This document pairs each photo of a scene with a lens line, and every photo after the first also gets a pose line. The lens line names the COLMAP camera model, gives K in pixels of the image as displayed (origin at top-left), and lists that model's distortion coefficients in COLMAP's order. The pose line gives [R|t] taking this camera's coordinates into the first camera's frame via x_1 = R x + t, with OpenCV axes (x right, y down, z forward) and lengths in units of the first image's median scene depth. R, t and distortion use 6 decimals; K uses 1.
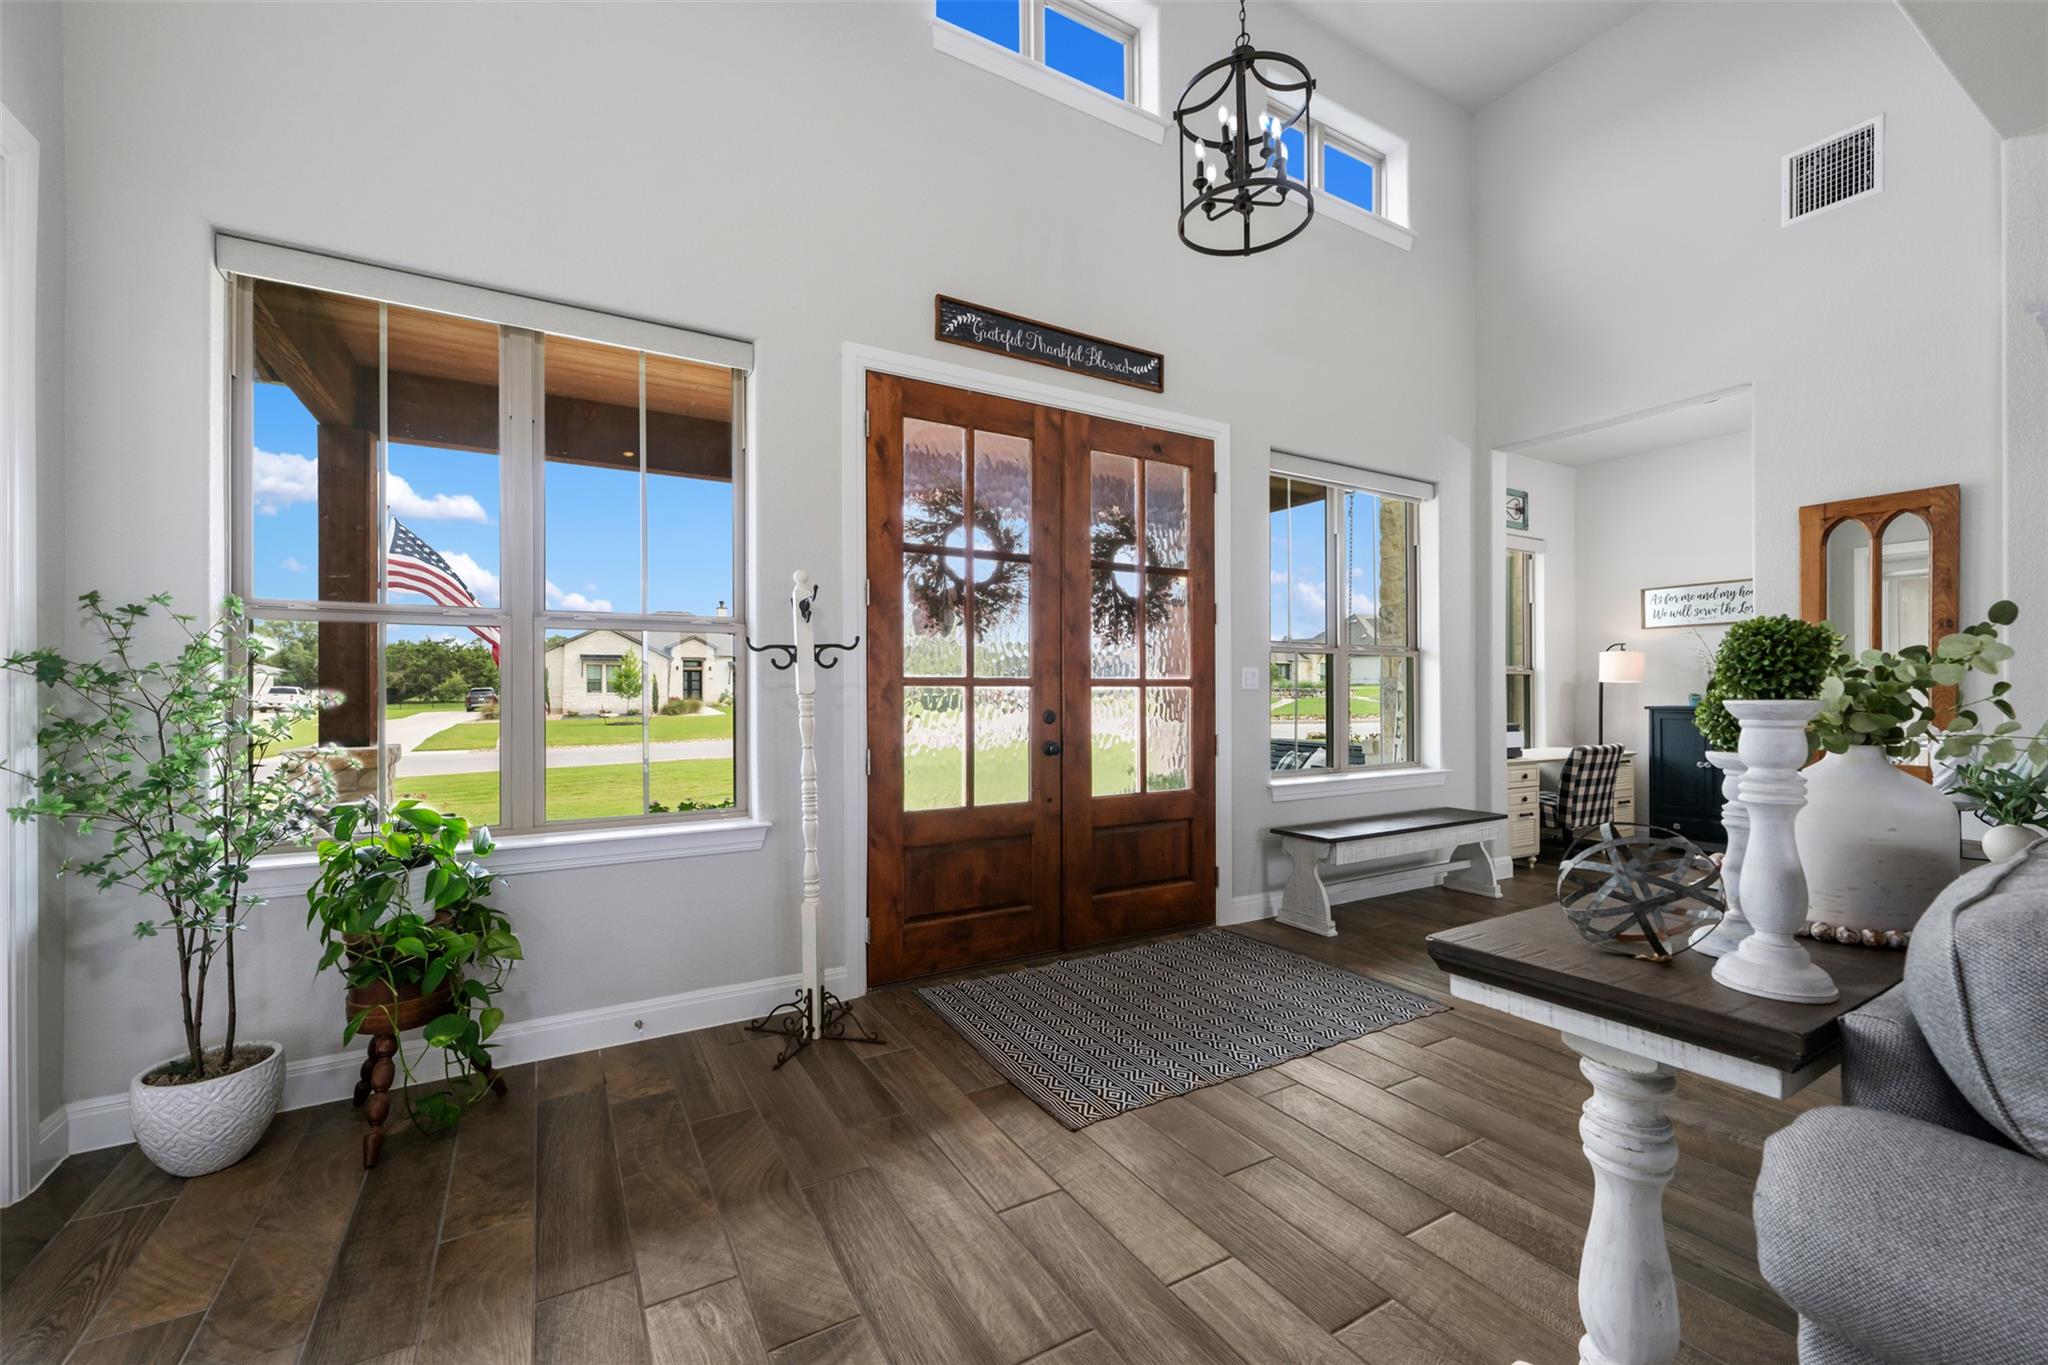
lens RADIAL K [[822.0, 0, 1026.6], [0, 822.0, 690.4], [0, 0, 1]] dist [-0.001769, -0.000022]
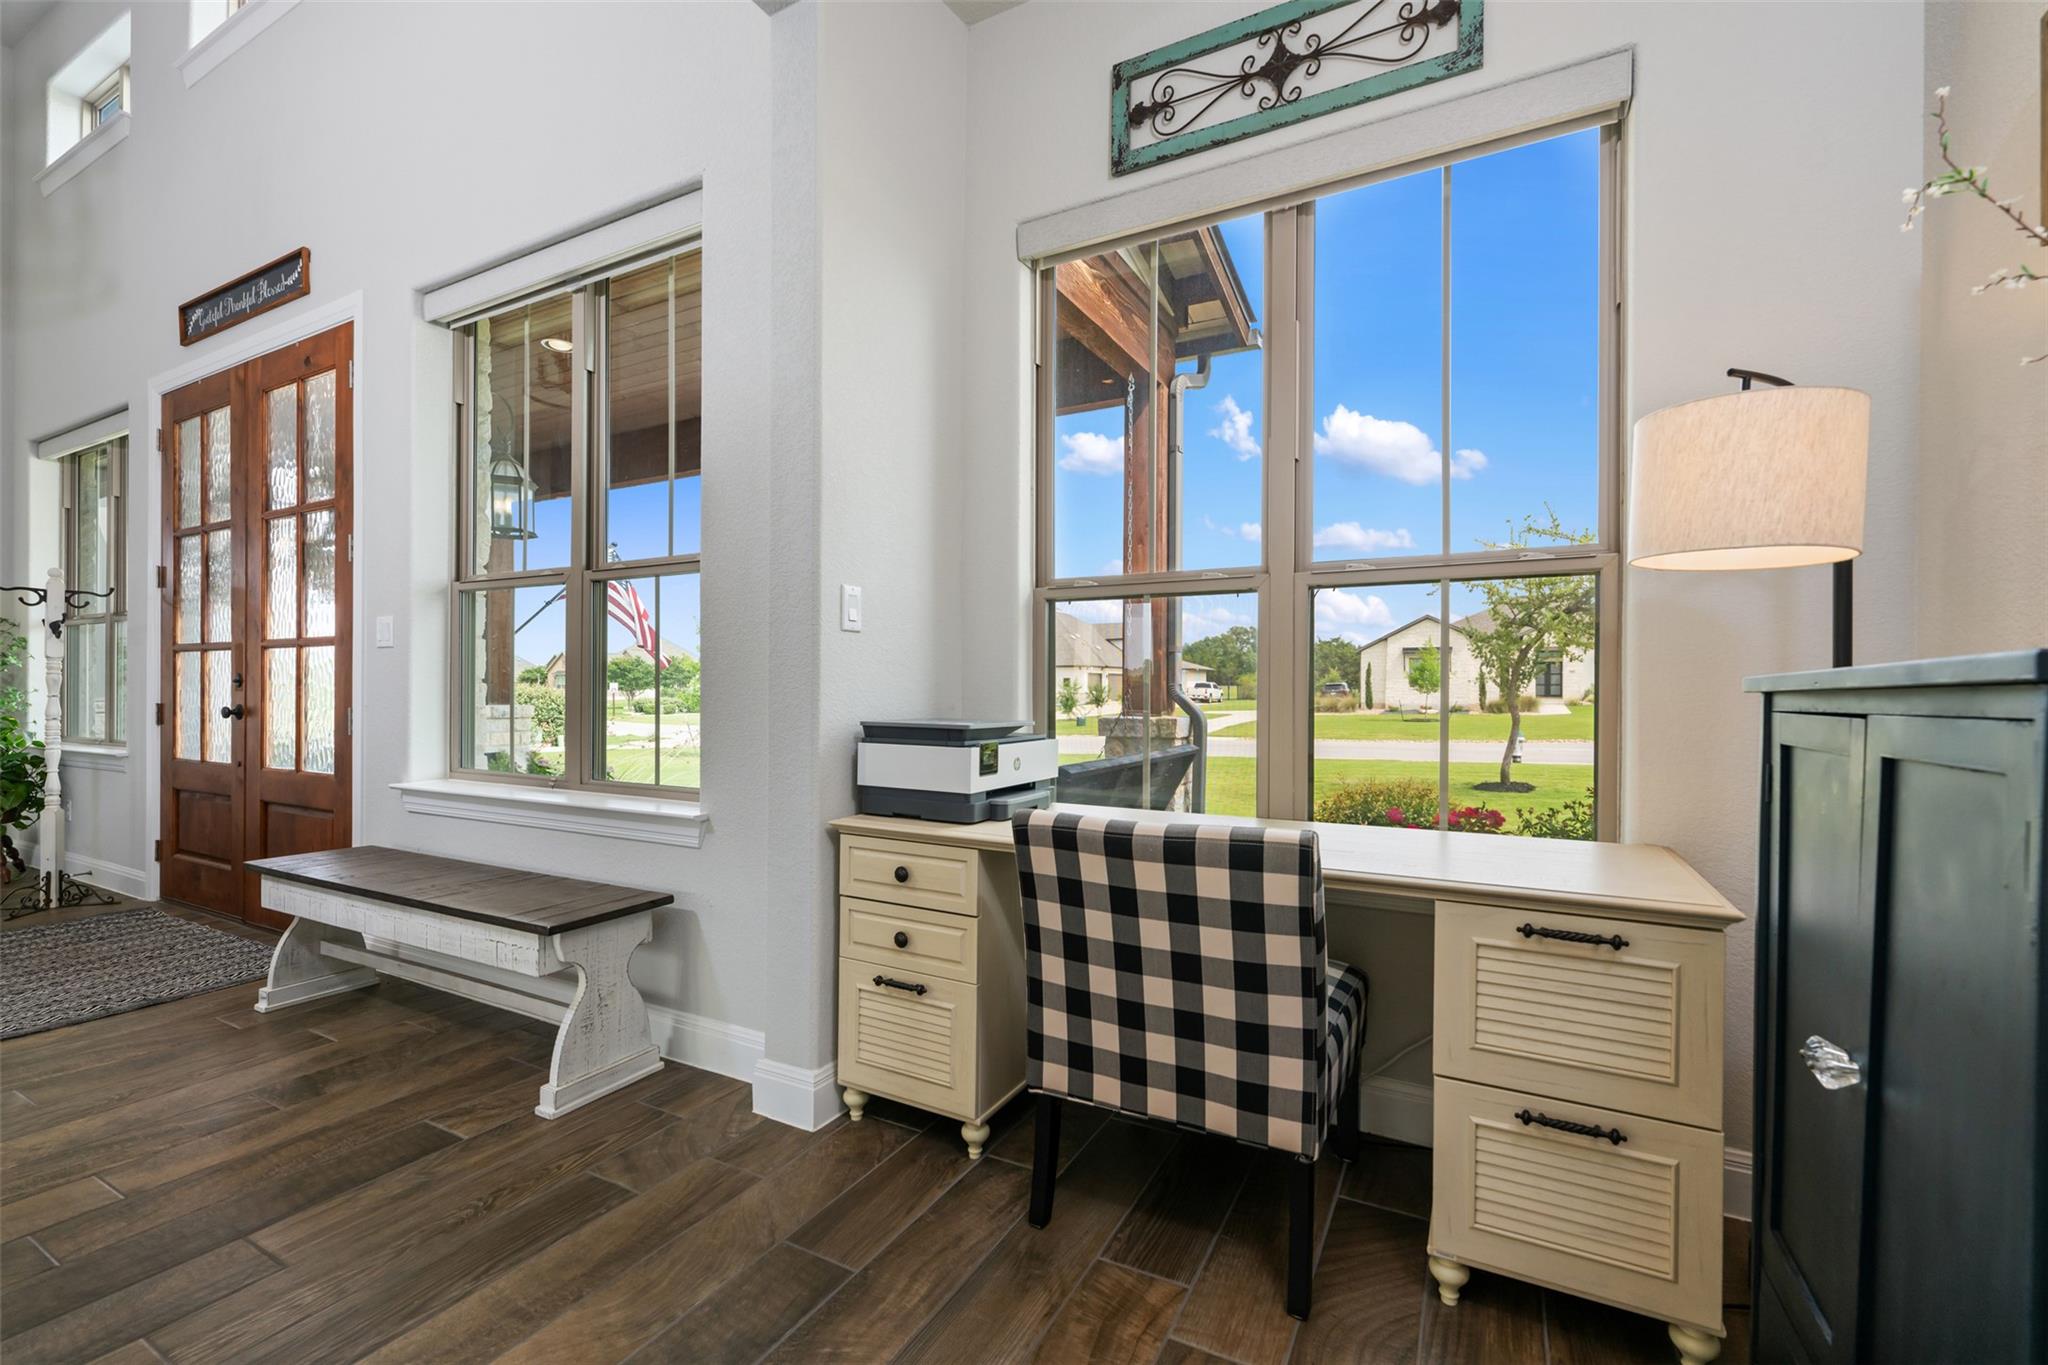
lens RADIAL K [[861.4, 0, 1025.0], [0, 861.4, 688.7], [0, 0, 1]] dist [0.002926, 0.000290]
pose [[0.517262, 0.003616, -0.855819, 1.063405], [-0.002738, 0.999993, 0.002570, 0.028461], [0.855822, 0.001014, 0.517269, 0.964001]]
